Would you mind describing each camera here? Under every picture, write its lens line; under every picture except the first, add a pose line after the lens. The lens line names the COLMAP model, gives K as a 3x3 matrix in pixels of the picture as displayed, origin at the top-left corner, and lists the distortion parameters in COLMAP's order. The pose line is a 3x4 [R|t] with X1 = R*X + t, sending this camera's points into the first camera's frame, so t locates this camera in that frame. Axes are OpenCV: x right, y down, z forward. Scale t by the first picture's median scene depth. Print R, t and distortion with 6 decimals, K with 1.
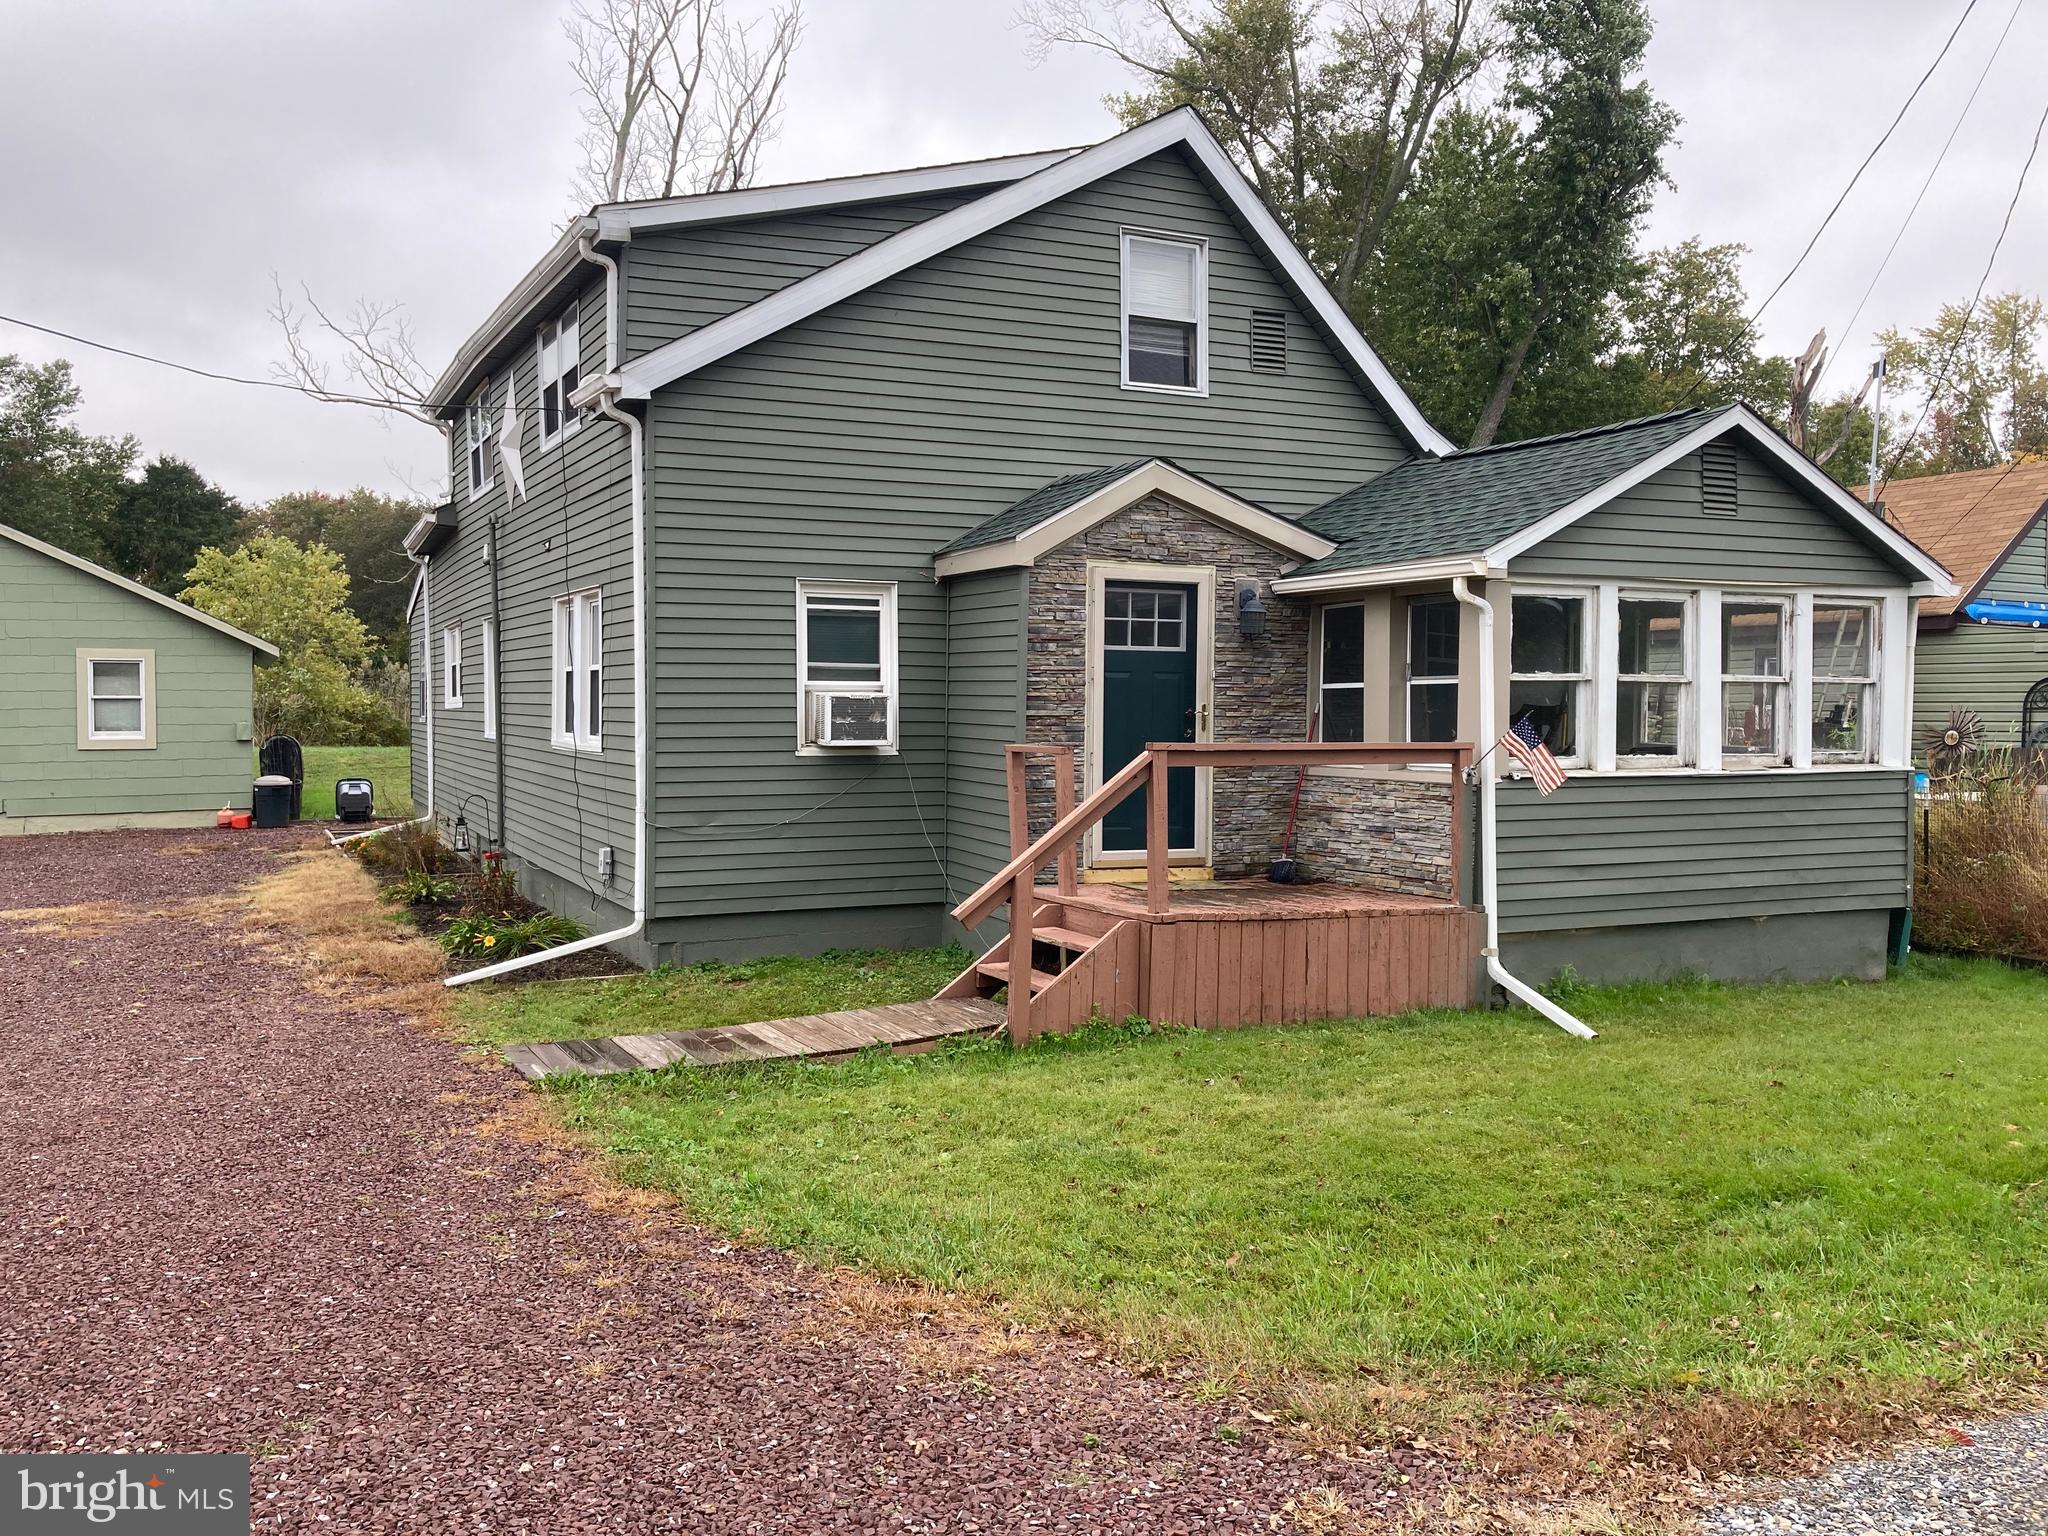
lens RADIAL K [[1655.3, 0, 1021.8], [0, 1655.3, 761.0], [0, 0, 1]] dist [0.129370, -0.261944]
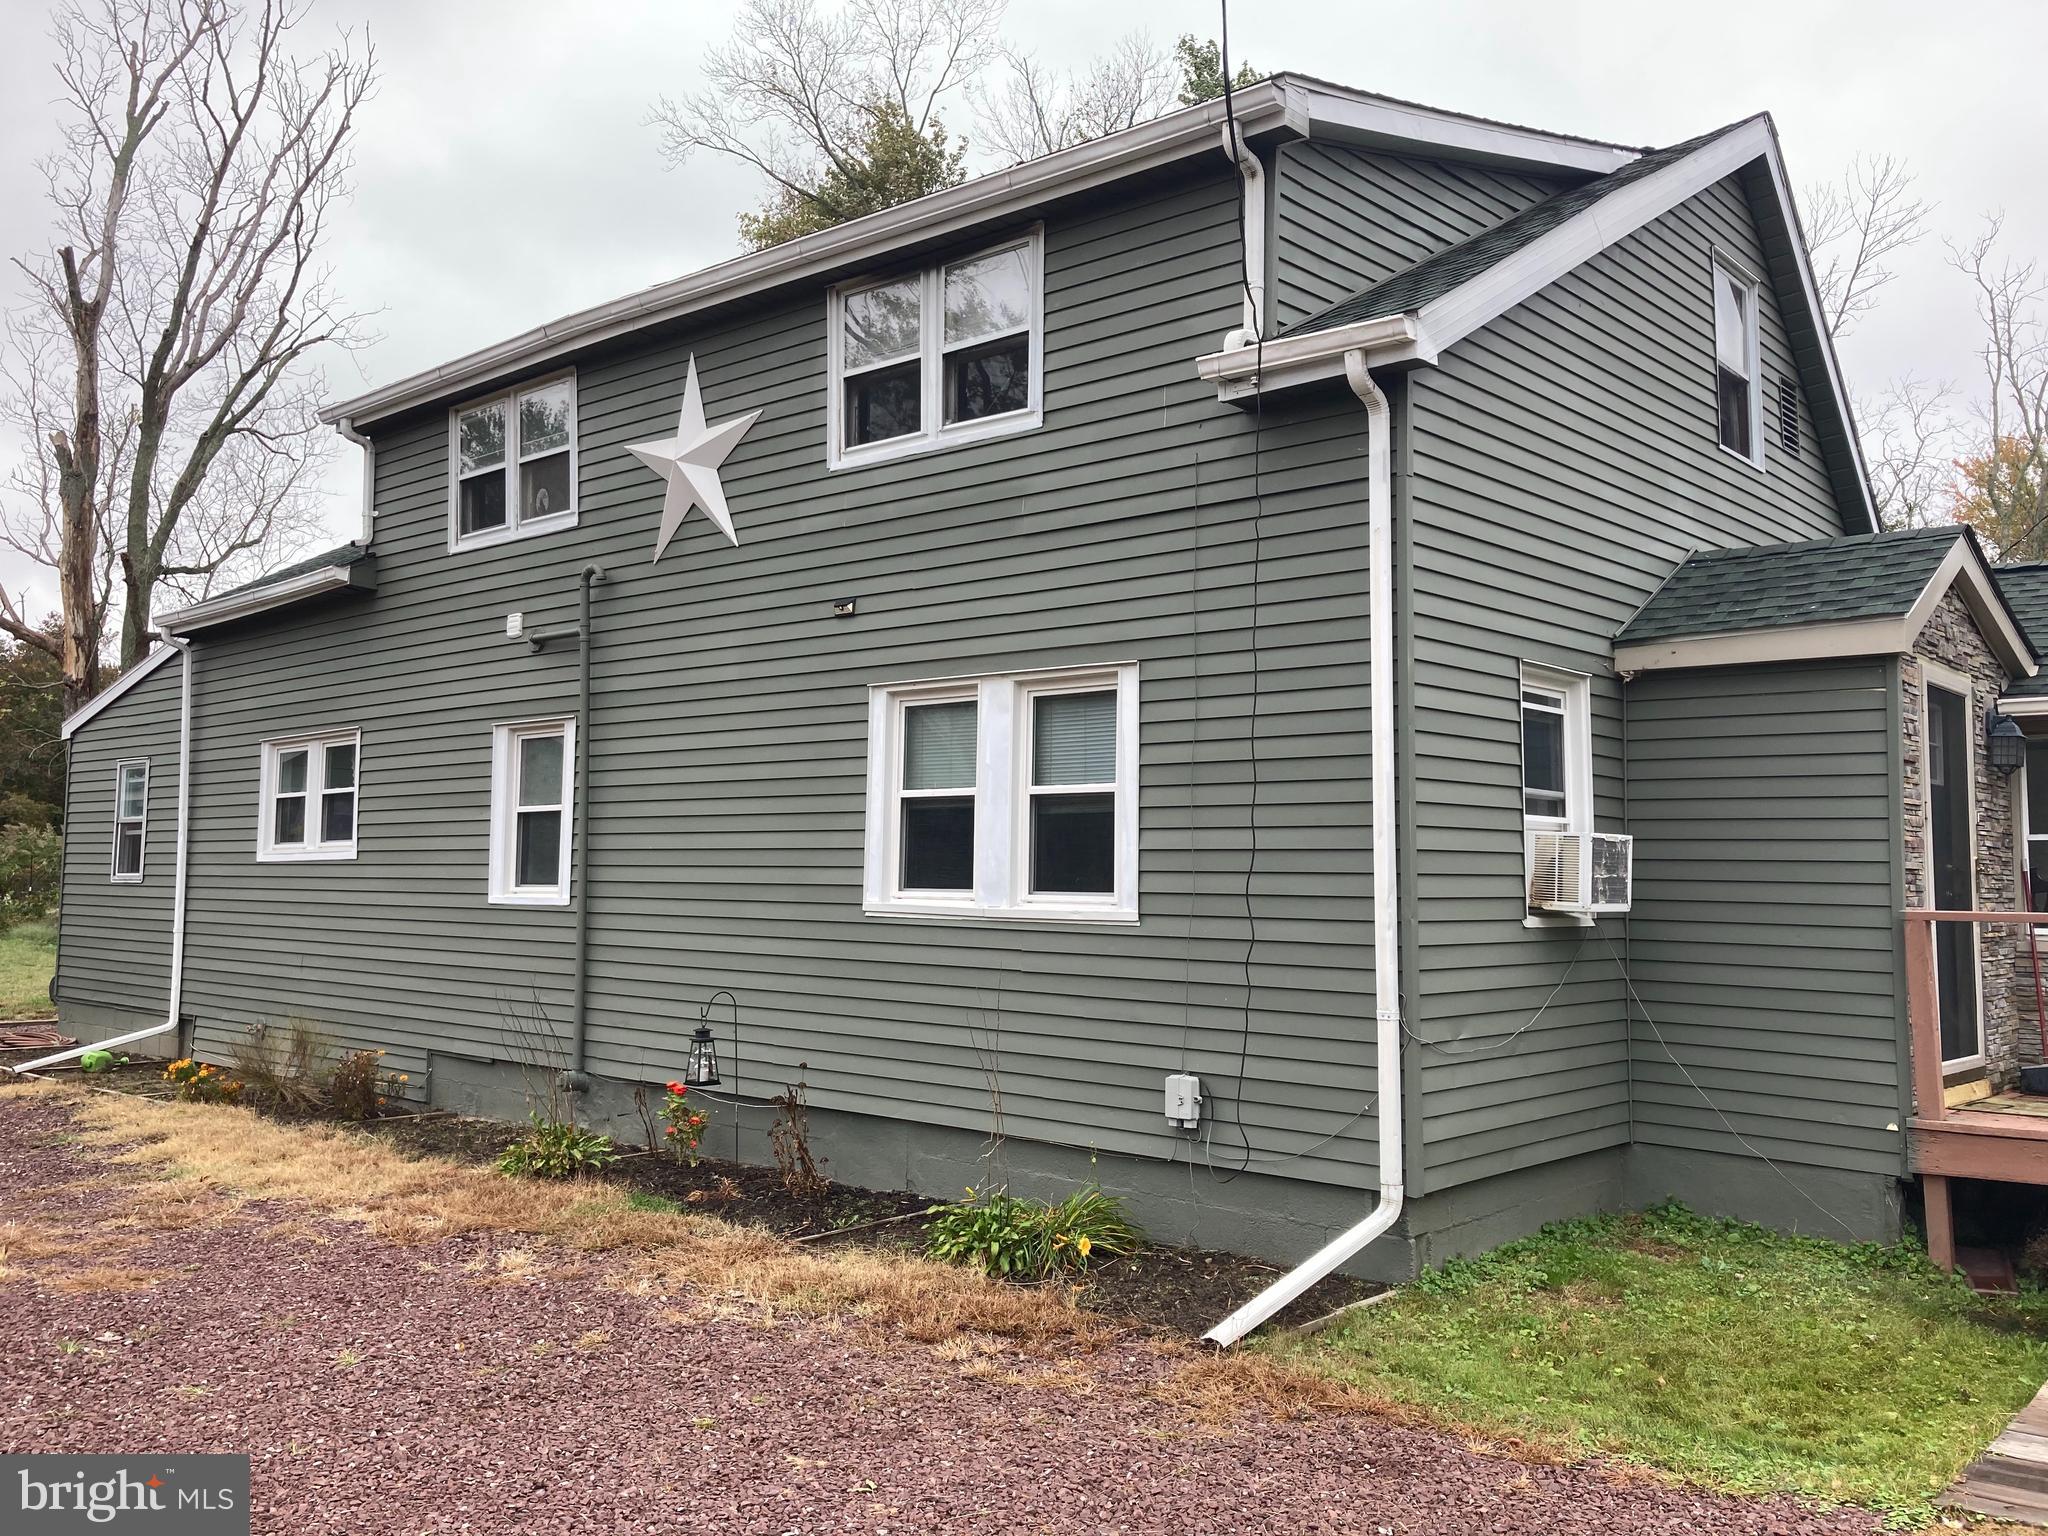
lens RADIAL K [[1673.0, 0, 1016.1], [0, 1673.0, 752.4], [0, 0, 1]] dist [0.027466, -0.003233]
pose [[0.921681, 0.036363, 0.386241, -0.565743], [0.005555, 0.994258, -0.106861, -0.002104], [-0.387909, 0.100638, 0.916187, 0.454380]]
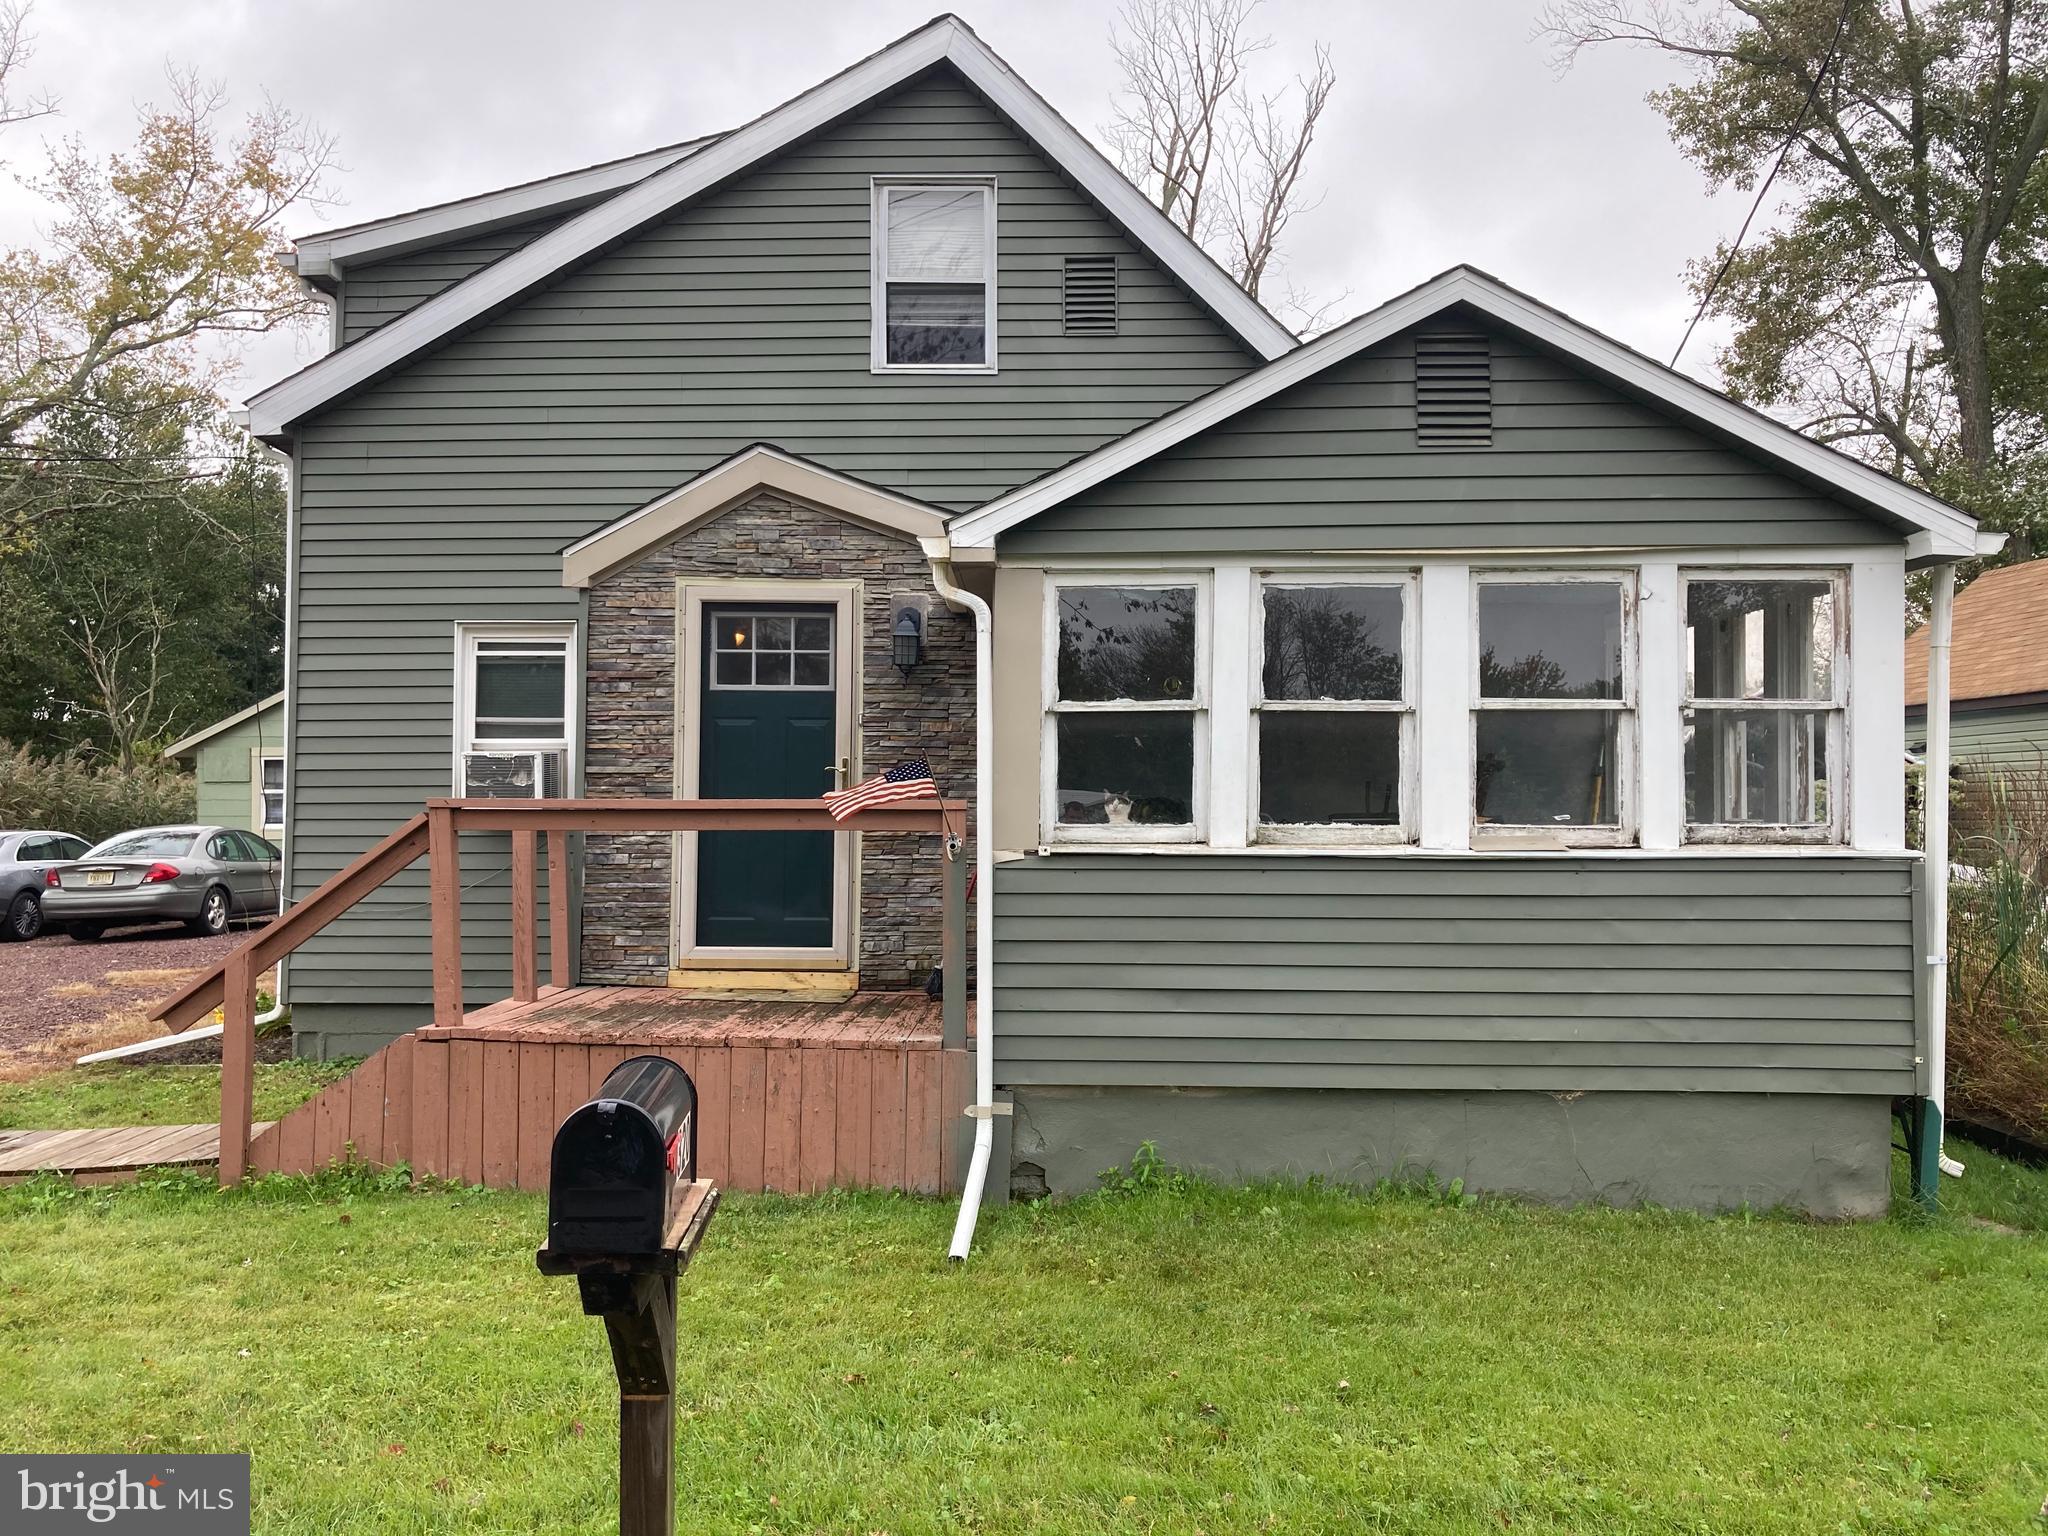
lens RADIAL K [[1665.4, 0, 1017.0], [0, 1665.4, 752.1], [0, 0, 1]] dist [0.075212, -0.111408]
pose [[0.893638, -0.016292, -0.448492, 0.512598], [-0.012807, 0.998008, -0.061774, 0.009282], [0.448605, 0.060948, 0.891650, 0.340445]]
